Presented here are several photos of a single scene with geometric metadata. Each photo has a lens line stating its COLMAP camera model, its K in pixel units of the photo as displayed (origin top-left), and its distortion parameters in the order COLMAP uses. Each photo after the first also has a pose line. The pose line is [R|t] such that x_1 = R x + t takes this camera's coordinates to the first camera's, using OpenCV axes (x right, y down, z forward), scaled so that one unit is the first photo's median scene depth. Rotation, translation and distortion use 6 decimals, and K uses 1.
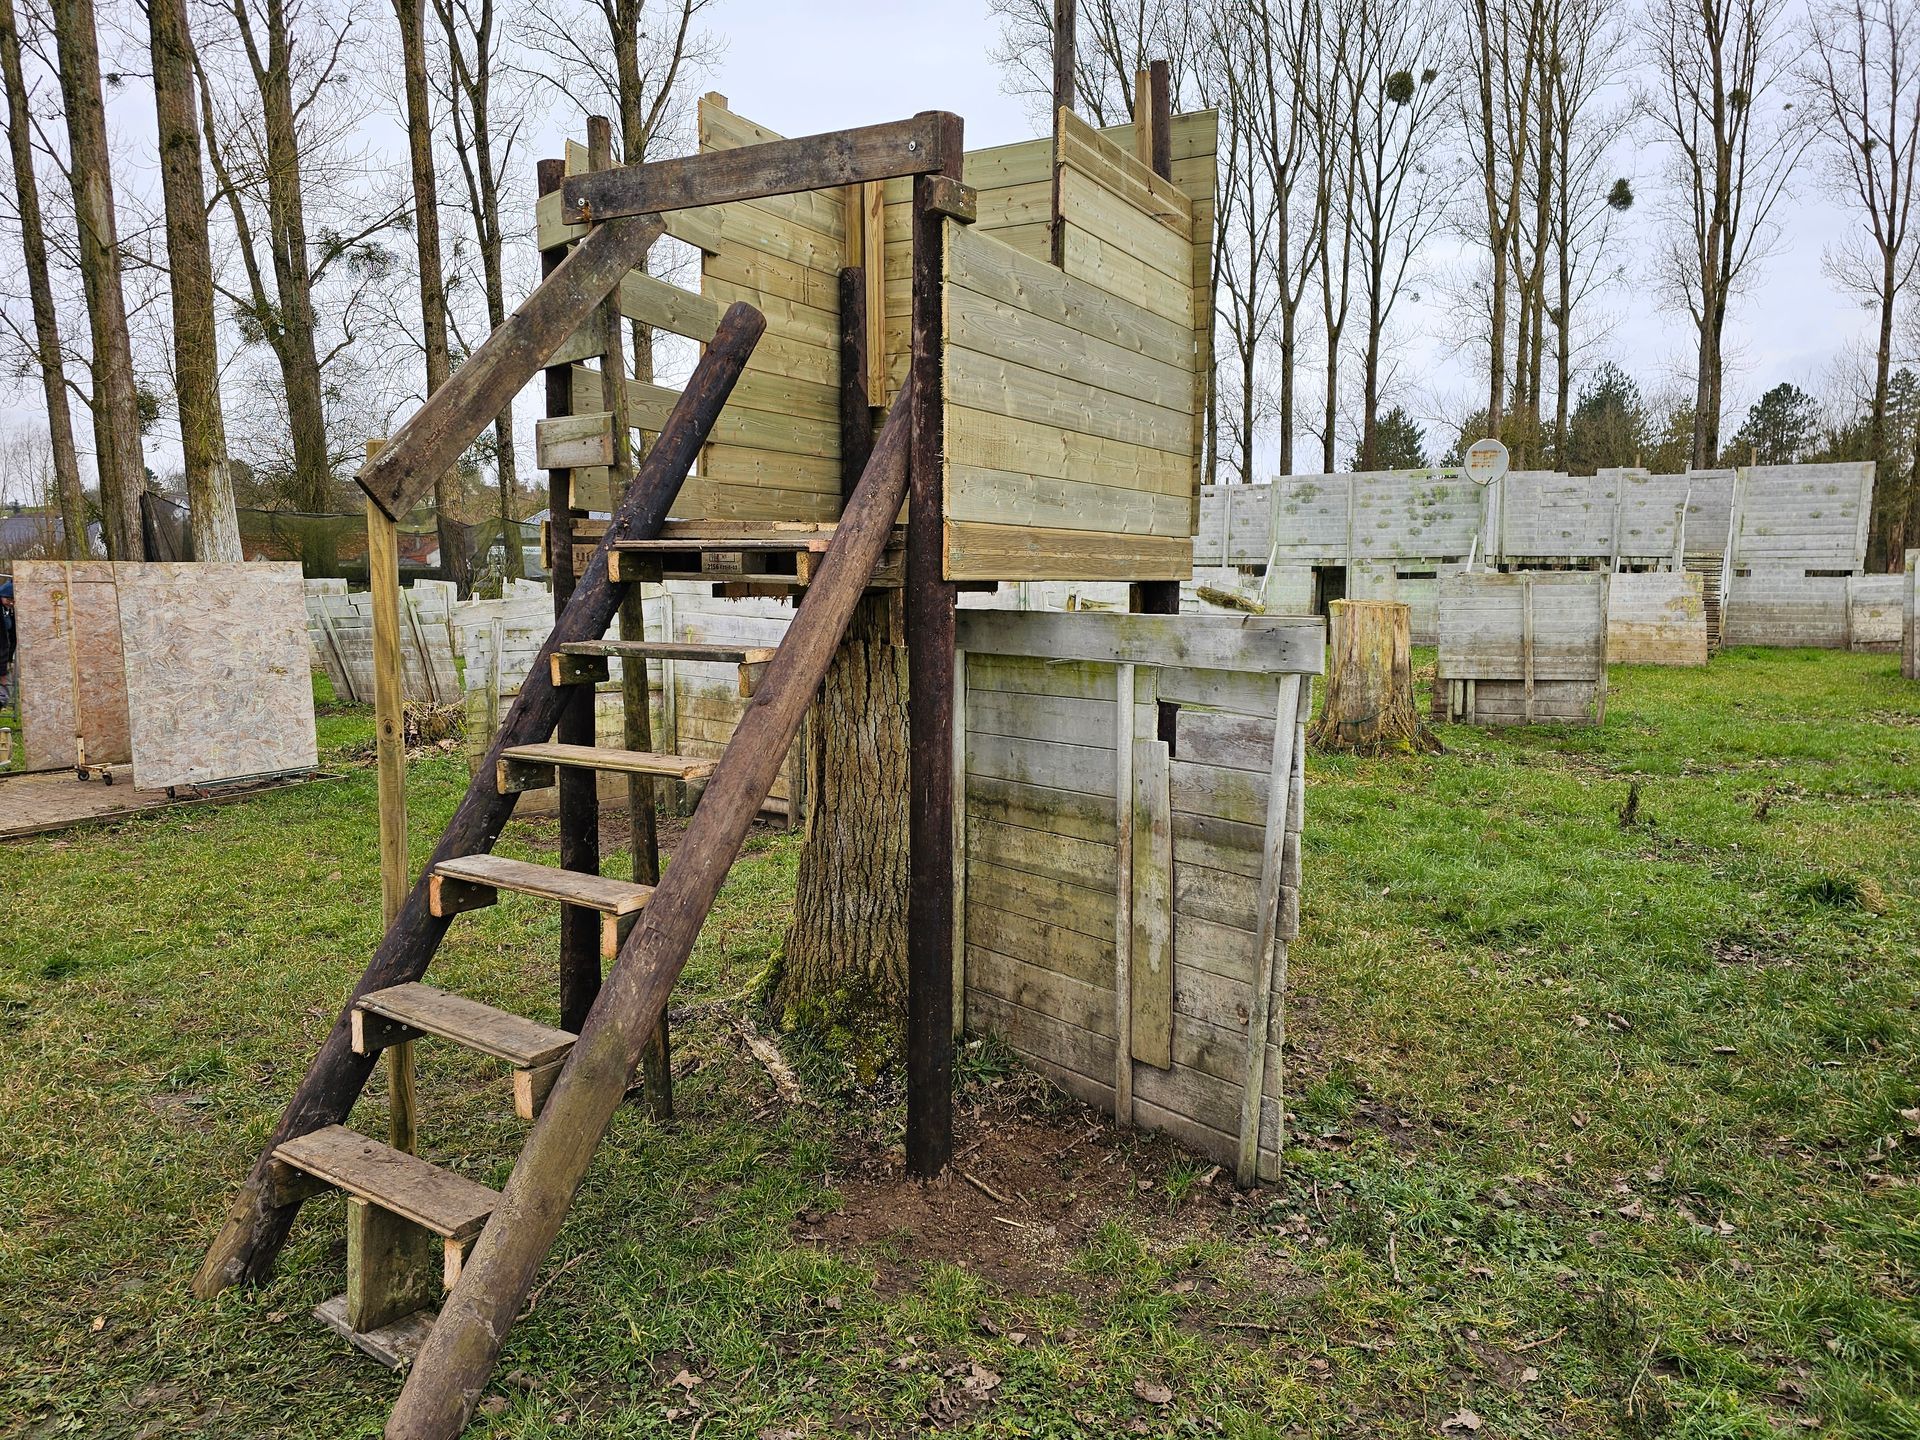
lens RADIAL K [[1223.7, 0, 960.0], [0, 1223.7, 720.0], [0, 0, 1]] dist [0.036840, -0.029543]
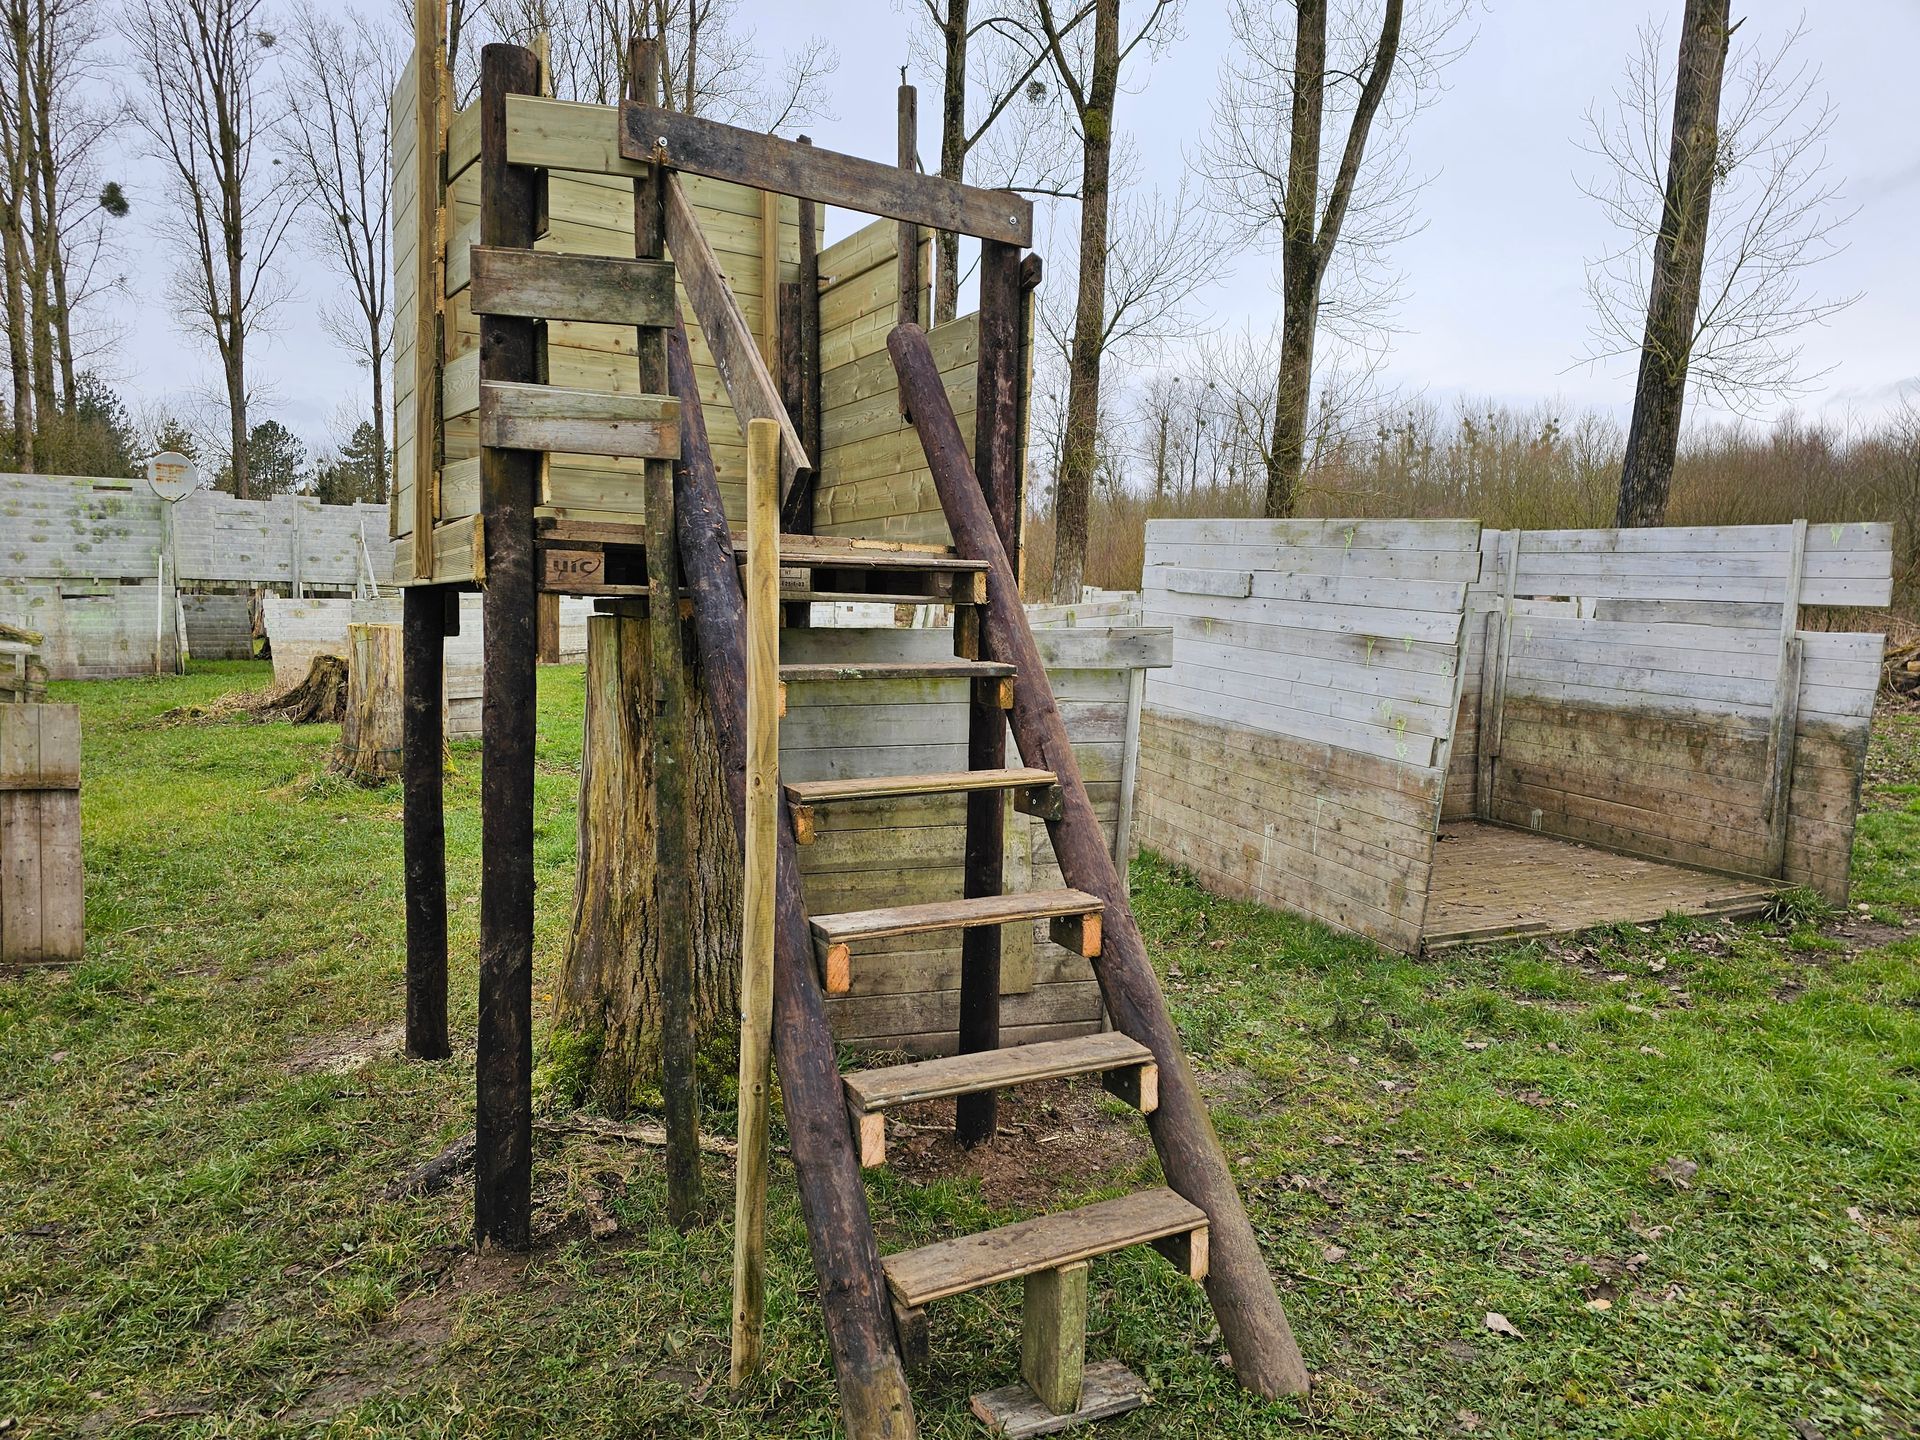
lens RADIAL K [[1229.7, 0, 960.0], [0, 1229.7, 720.0], [0, 0, 1]] dist [0.002856, 0.001062]
pose [[0.486111, -0.075737, 0.870609, -0.094916], [0.093713, 0.995011, 0.034234, -0.004124], [-0.868858, 0.064946, 0.490784, 0.043484]]
